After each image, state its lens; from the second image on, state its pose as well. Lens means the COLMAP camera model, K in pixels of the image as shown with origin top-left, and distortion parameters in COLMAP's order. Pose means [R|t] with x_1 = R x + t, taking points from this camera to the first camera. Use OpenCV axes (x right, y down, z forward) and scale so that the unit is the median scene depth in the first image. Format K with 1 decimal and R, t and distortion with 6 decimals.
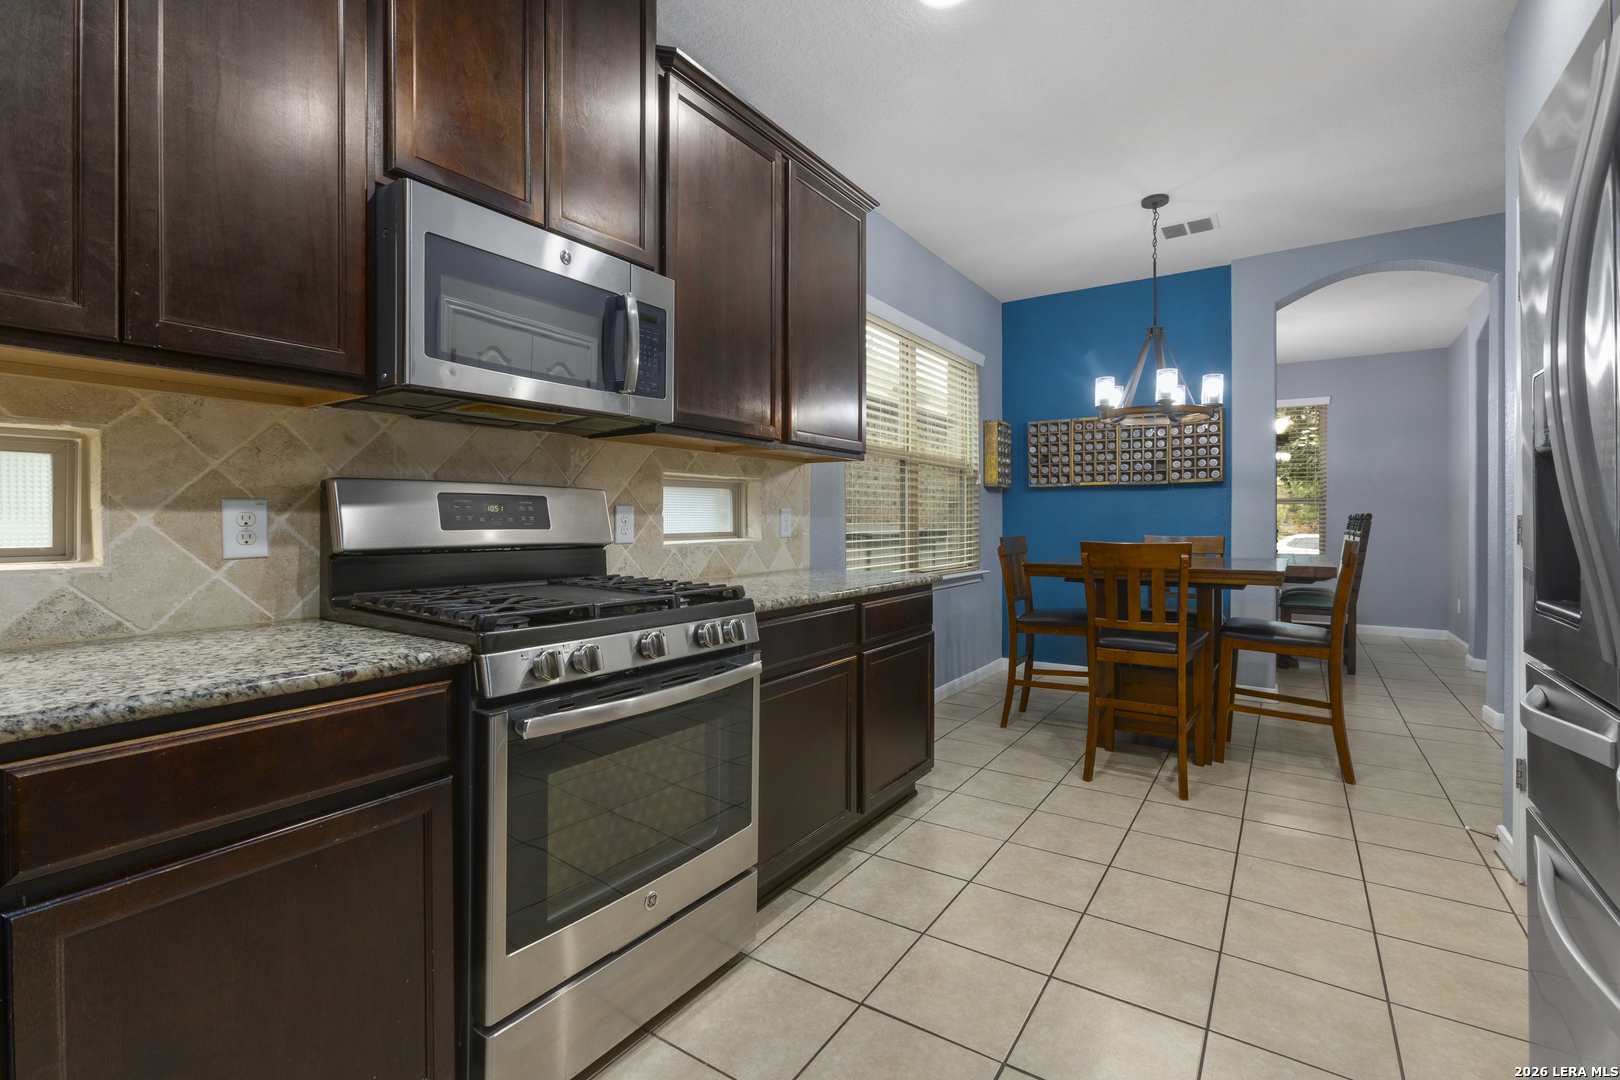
lens RADIAL K [[728.7, 0, 807.2], [0, 728.7, 522.6], [0, 0, 1]] dist [-0.007062, 0.003661]
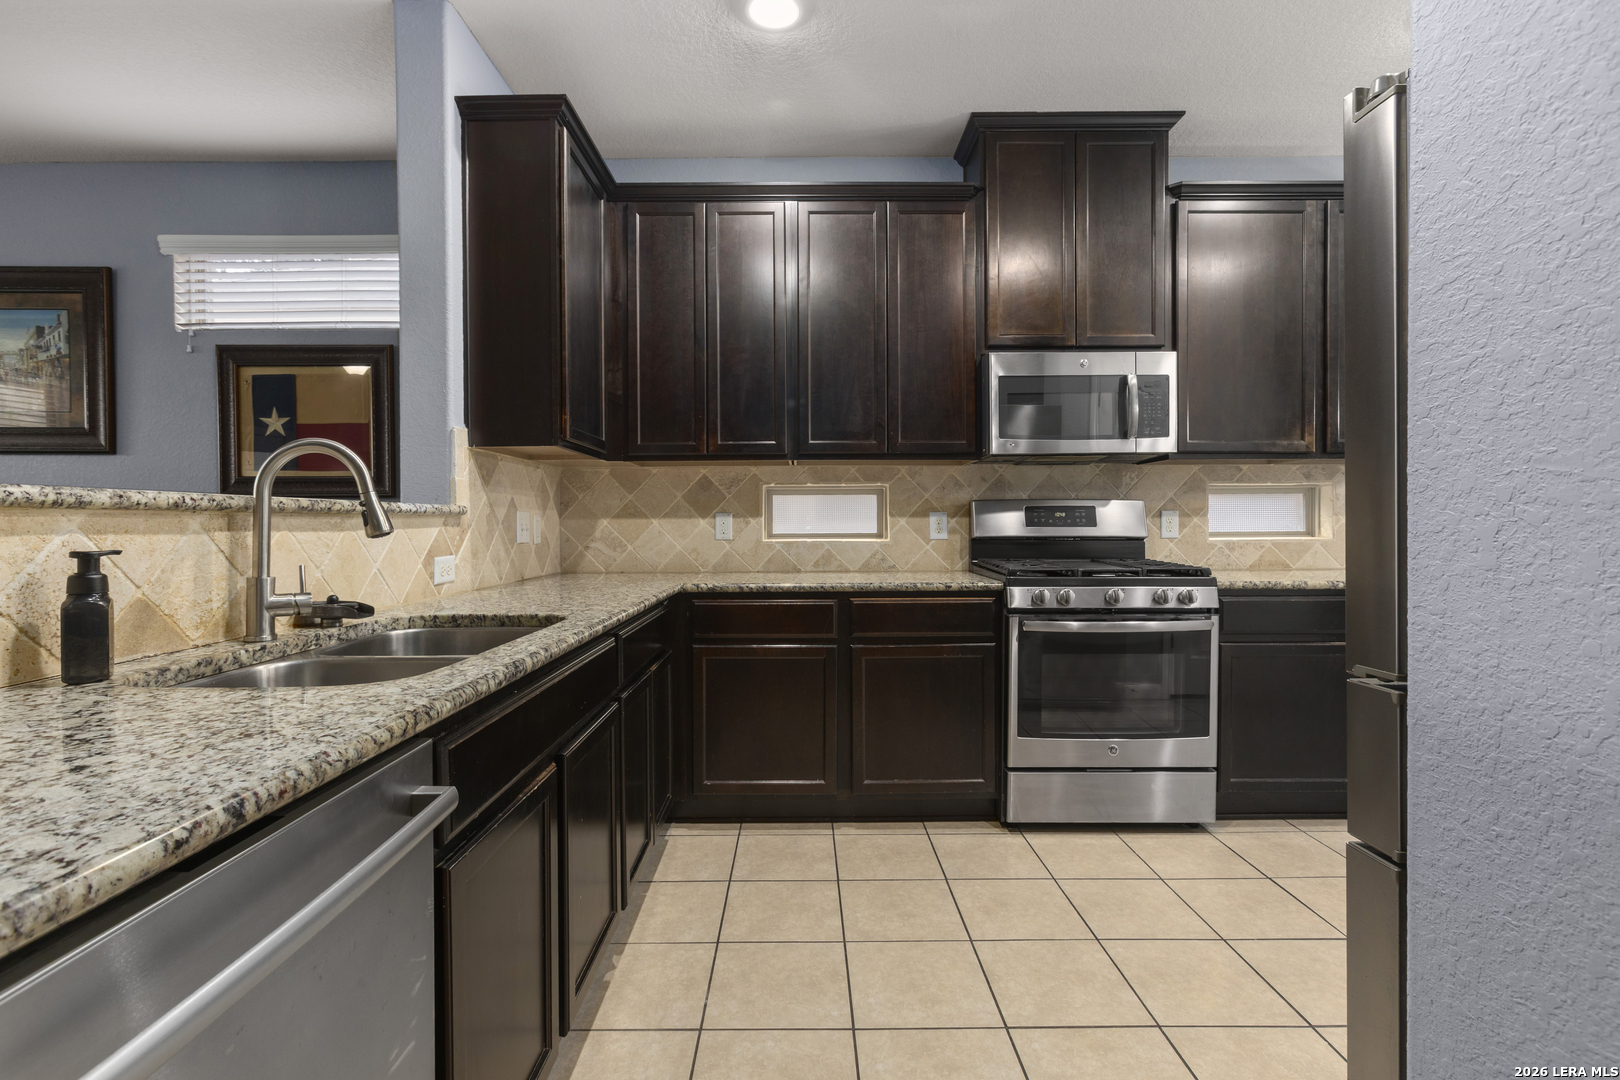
lens RADIAL K [[728.7, 0, 806.1], [0, 728.7, 524.3], [0, 0, 1]] dist [-0.007062, 0.003661]
pose [[0.564602, 0.001812, -0.825361, 0.293931], [-0.000302, 0.999998, 0.001989, 0.000009], [0.825363, -0.000874, 0.564602, -0.200592]]
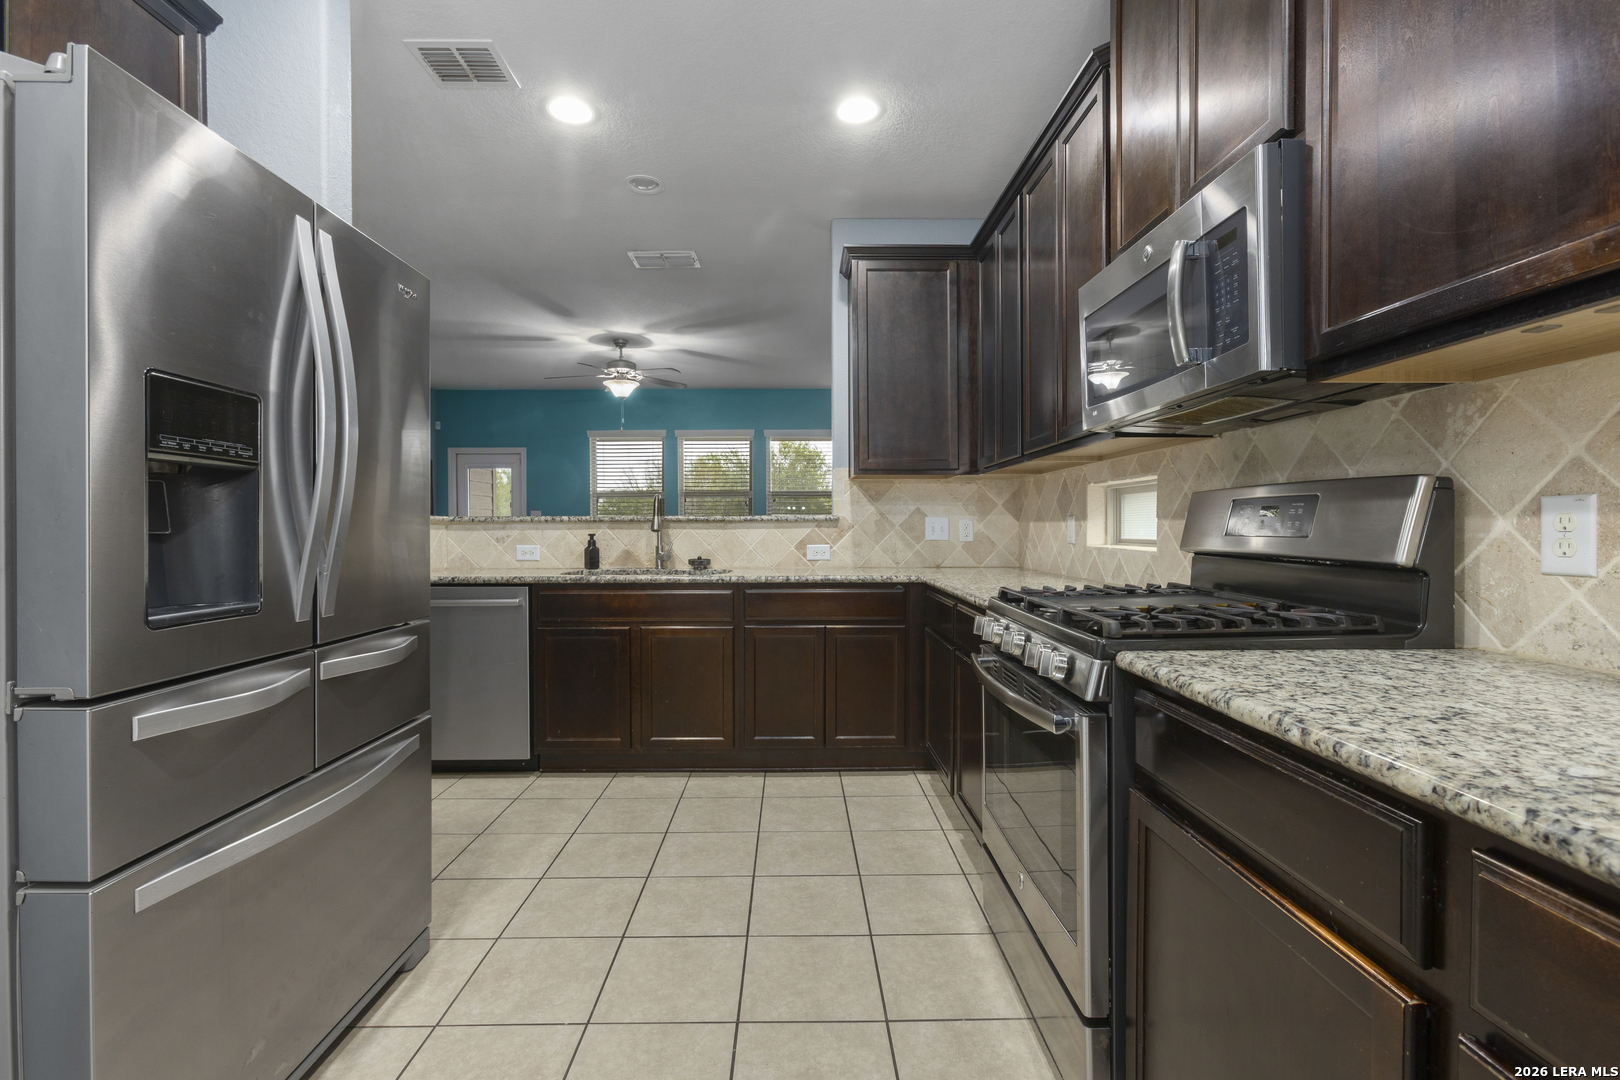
lens RADIAL K [[728.7, 0, 814.2], [0, 728.7, 531.3], [0, 0, 1]] dist [-0.007062, 0.003661]
pose [[-0.815330, 0.007462, -0.578948, 0.251684], [0.000948, 0.999933, 0.011552, -0.003680], [0.578995, 0.008870, -0.815283, 0.658830]]
